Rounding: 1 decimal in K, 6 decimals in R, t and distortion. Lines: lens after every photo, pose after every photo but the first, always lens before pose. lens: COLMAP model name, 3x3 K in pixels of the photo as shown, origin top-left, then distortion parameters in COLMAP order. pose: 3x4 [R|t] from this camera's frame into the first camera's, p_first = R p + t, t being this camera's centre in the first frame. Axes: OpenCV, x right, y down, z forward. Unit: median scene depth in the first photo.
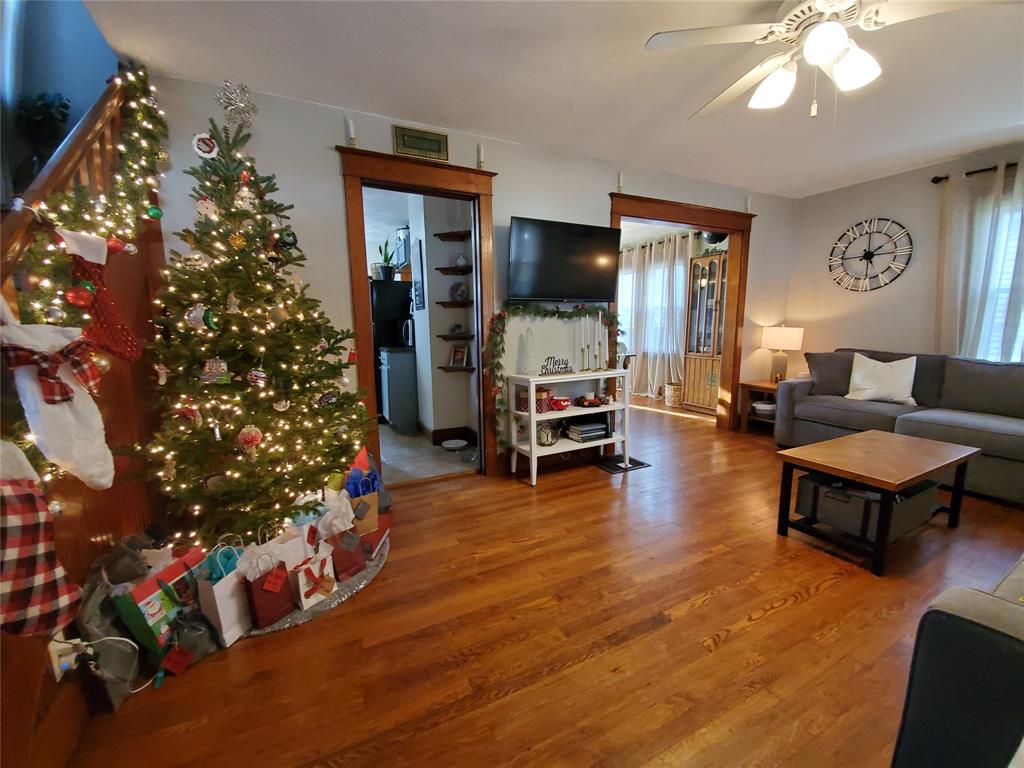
lens RADIAL K [[406.8, 0, 509.4], [0, 406.8, 386.2], [0, 0, 1]] dist [-0.002529, -0.009602]
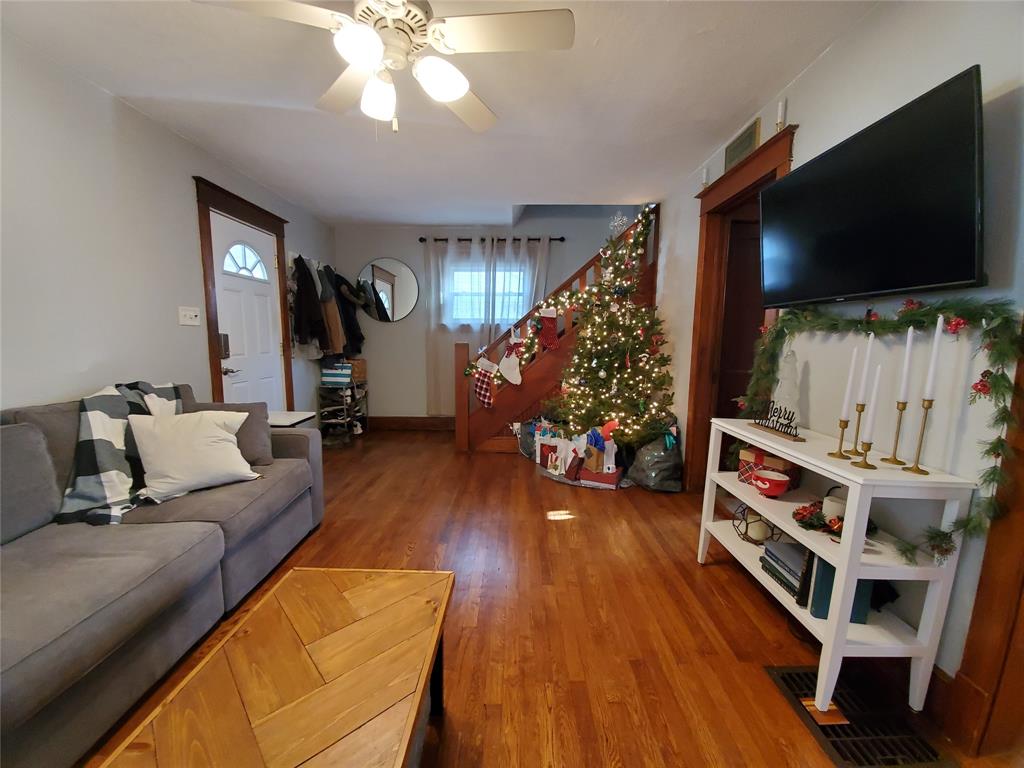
lens RADIAL K [[406.8, 0, 503.0], [0, 406.8, 386.6], [0, 0, 1]] dist [-0.002529, -0.009602]
pose [[-0.471887, 0.111165, -0.874623, 0.785782], [-0.132419, 0.971830, 0.194964, -0.152045], [0.871658, 0.207818, -0.443874, 0.899799]]
